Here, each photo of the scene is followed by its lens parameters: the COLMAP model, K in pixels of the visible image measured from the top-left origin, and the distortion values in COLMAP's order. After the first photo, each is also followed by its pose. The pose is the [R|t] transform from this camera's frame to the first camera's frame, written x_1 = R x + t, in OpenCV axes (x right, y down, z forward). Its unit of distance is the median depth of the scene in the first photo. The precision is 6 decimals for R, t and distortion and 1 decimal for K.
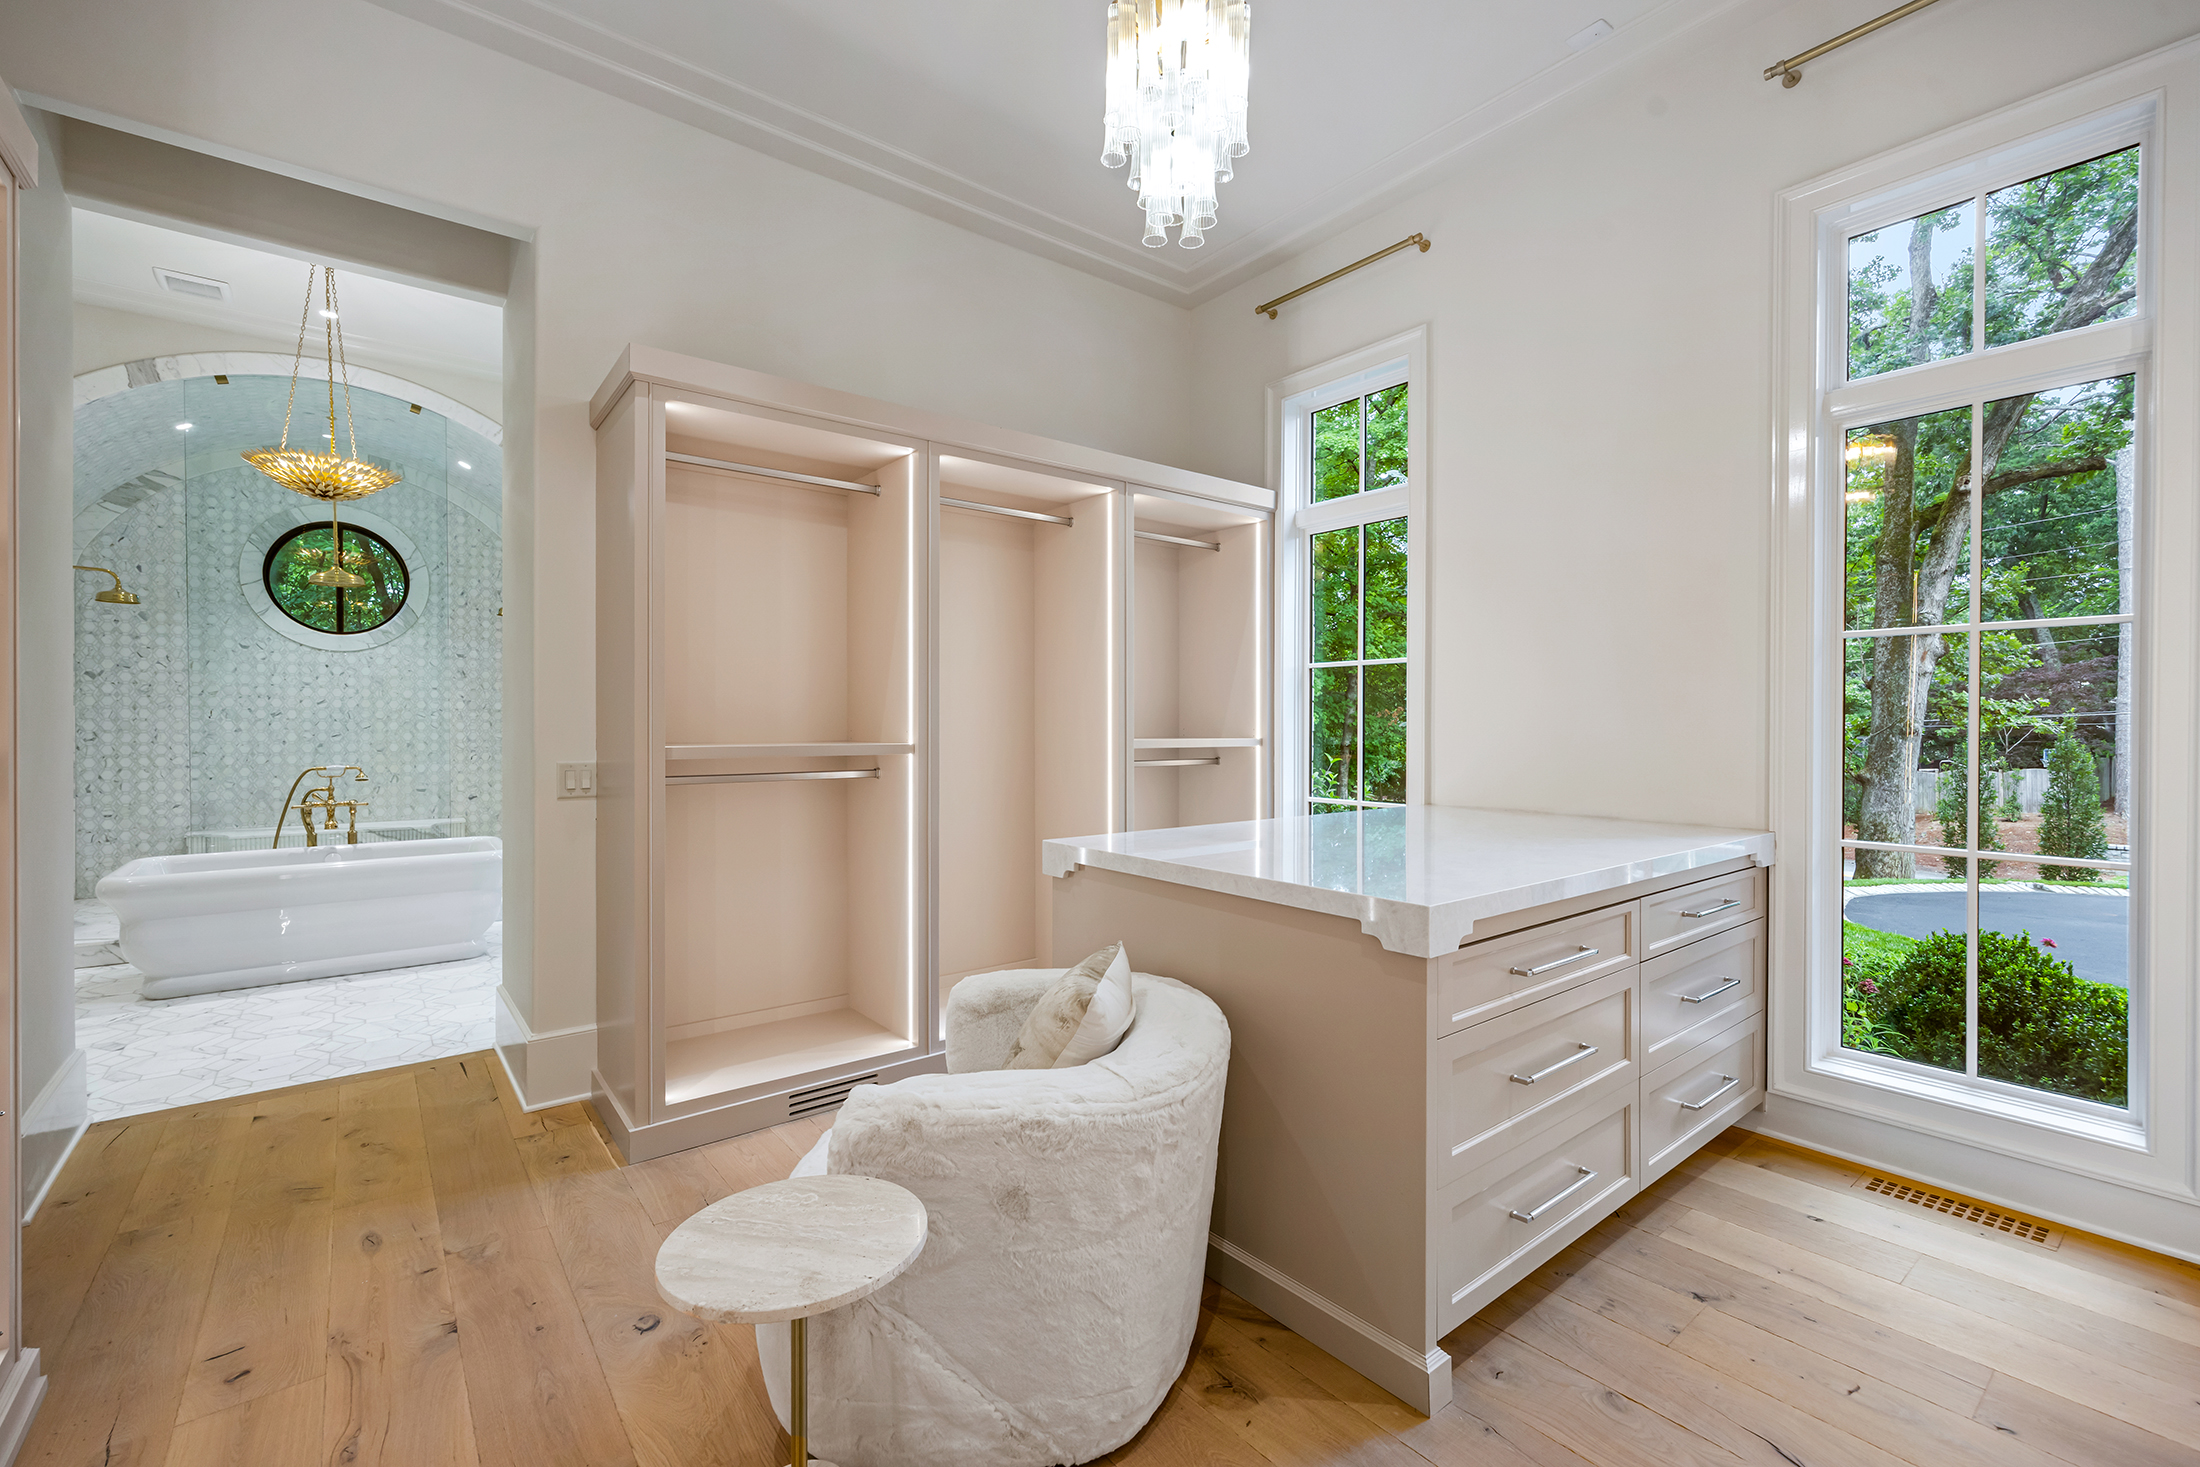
lens RADIAL K [[932.3, 0, 1116.6], [0, 932.3, 716.8], [0, 0, 1]] dist [0.002165, 0.000401]
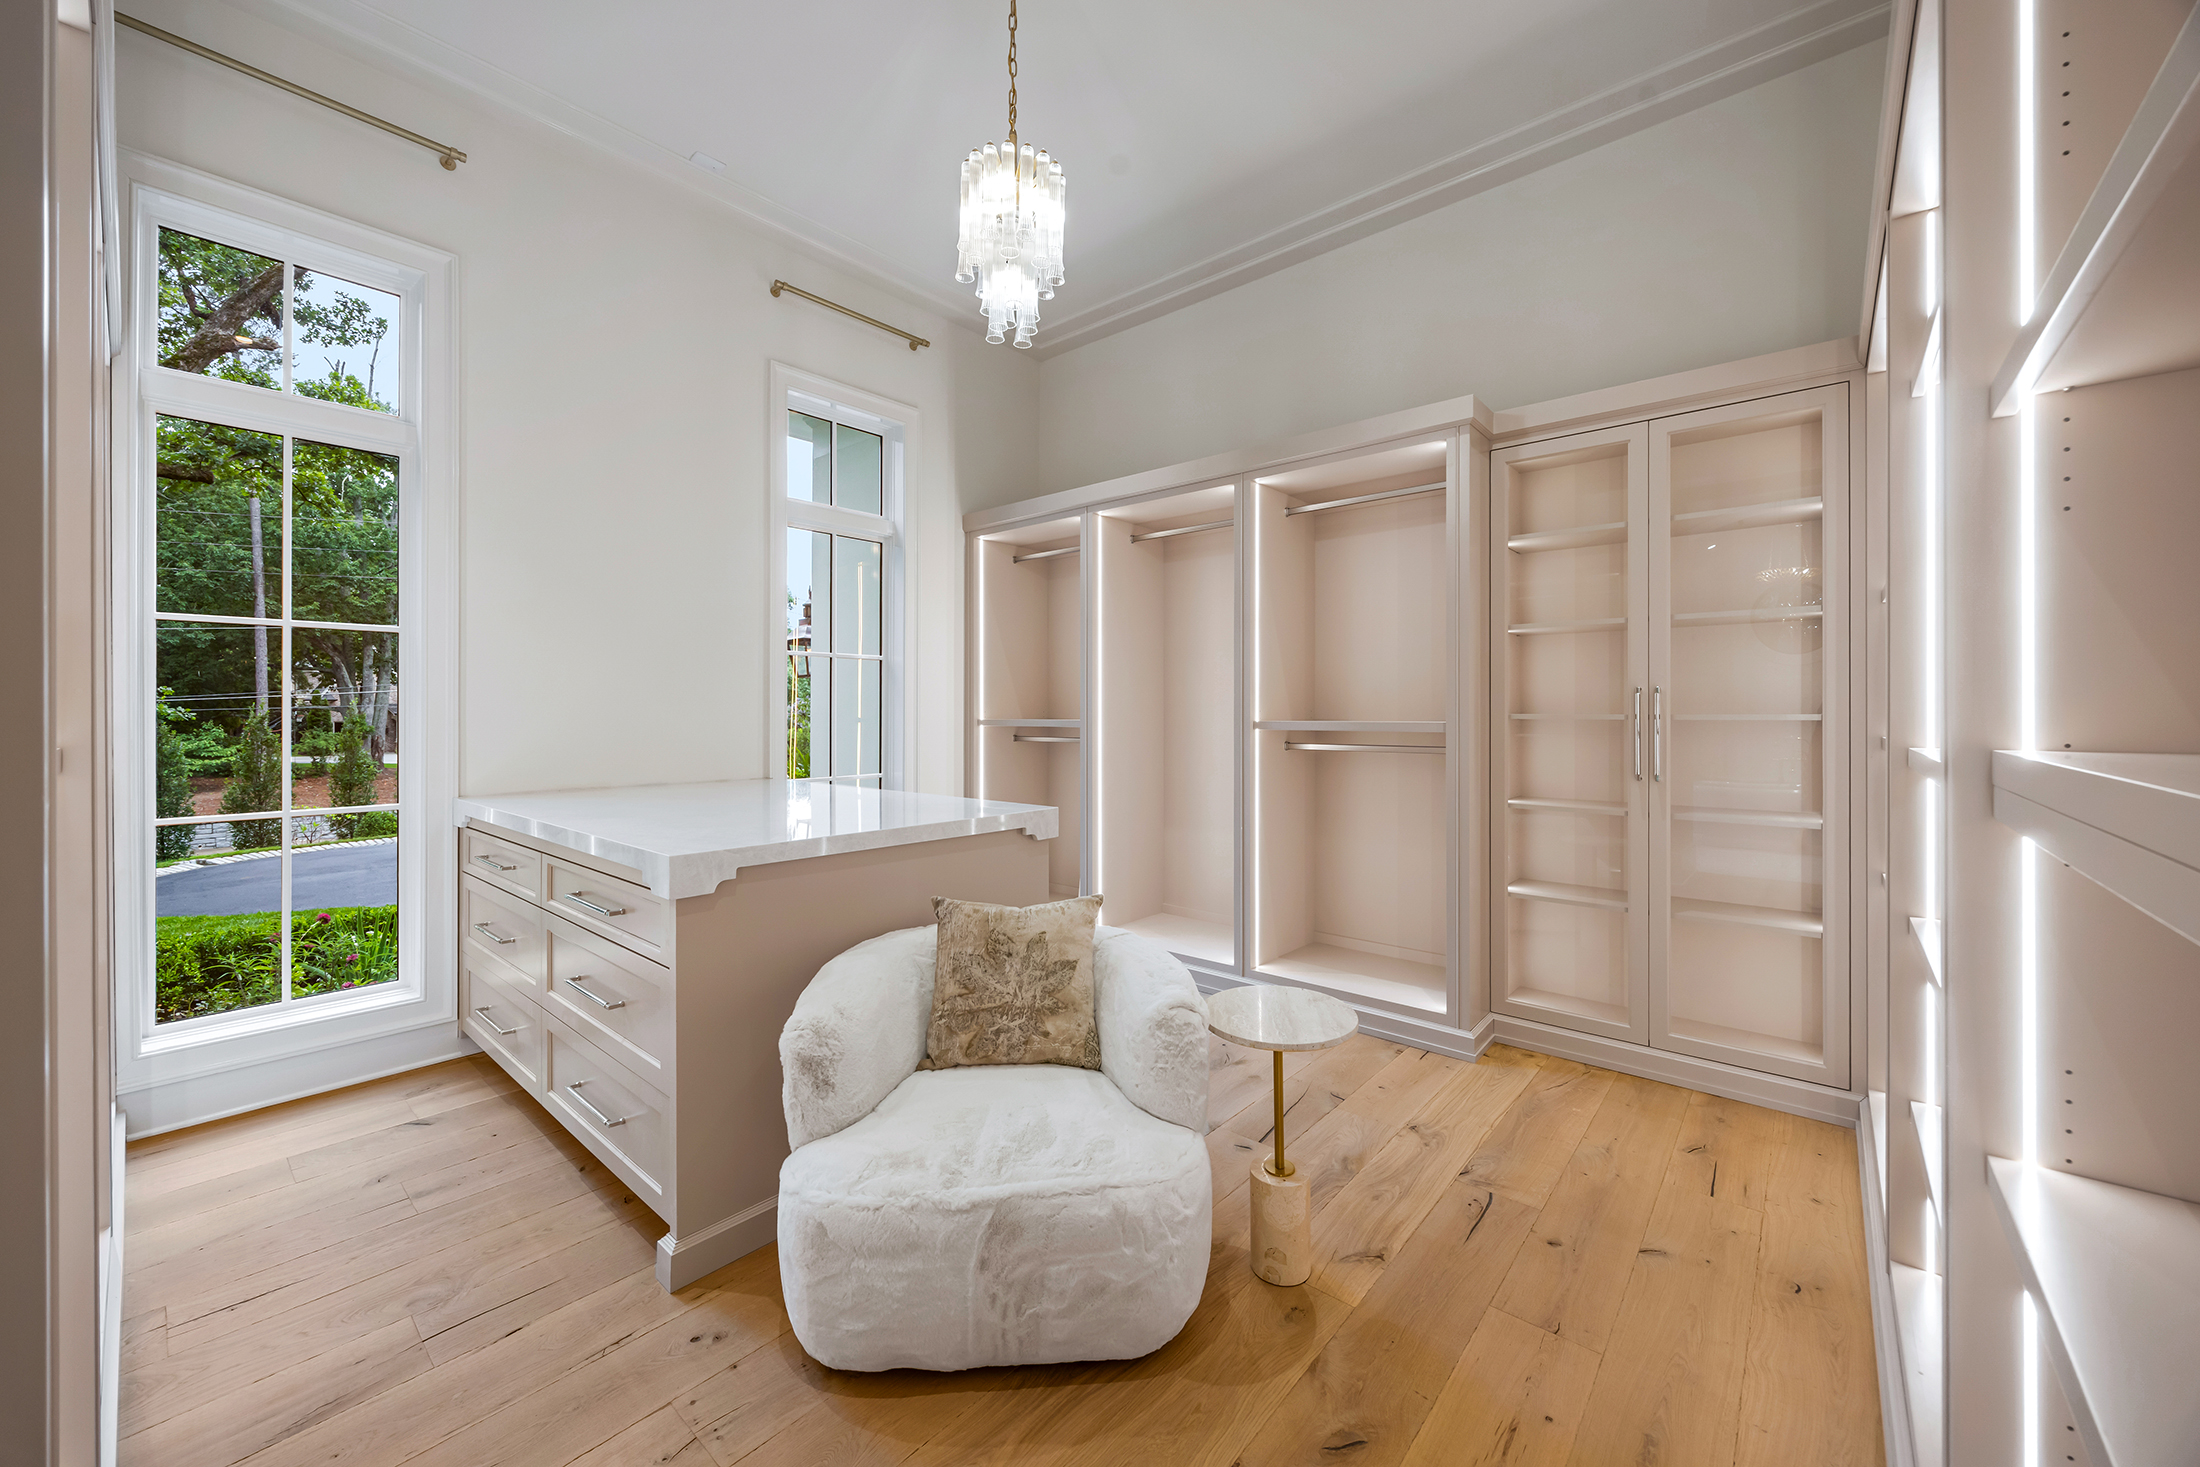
lens RADIAL K [[837.1, 0, 1097.2], [0, 837.1, 711.2], [0, 0, 1]] dist [0.001129, 0.000027]
pose [[-0.173346, -0.001177, 0.984860, -0.337201], [-0.007134, 0.999975, -0.000061, 0.004594], [-0.984835, -0.007037, -0.173350, 0.321909]]
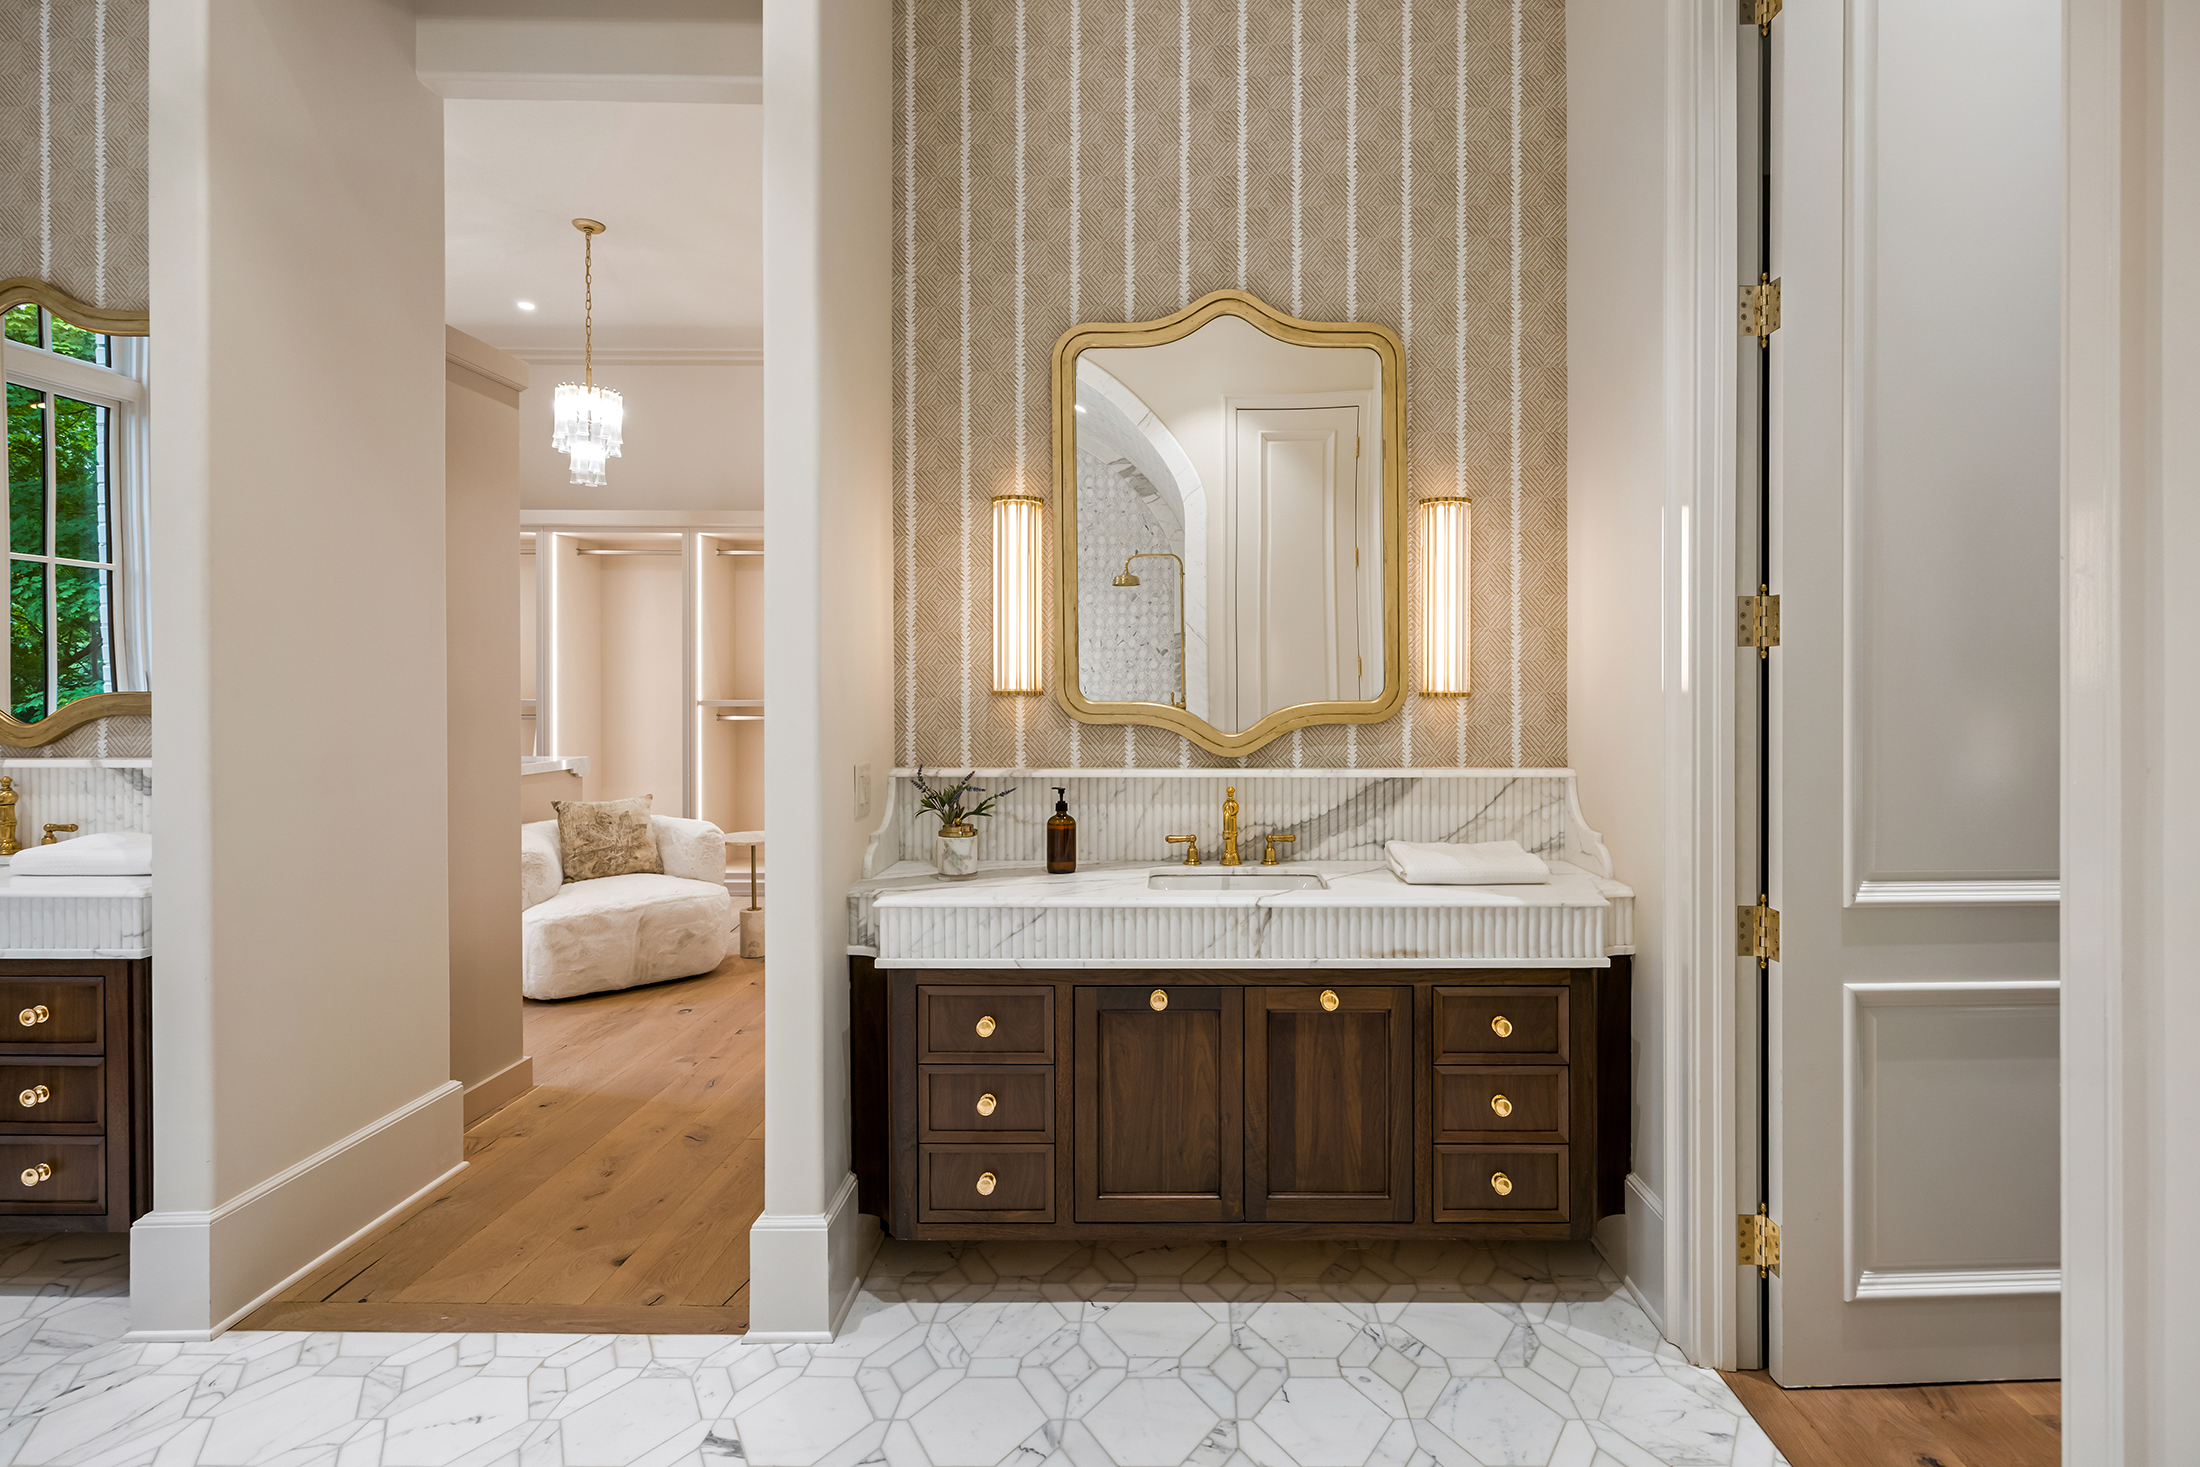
lens RADIAL K [[1086.3, 0, 1188.7], [0, 1086.3, 696.3], [0, 0, 1]] dist [-0.001852, -0.000062]
pose [[-0.780992, -0.010595, 0.624452, -0.820834], [-0.008471, 0.999944, 0.006372, -0.004050], [-0.624484, -0.000314, -0.781037, 0.638896]]
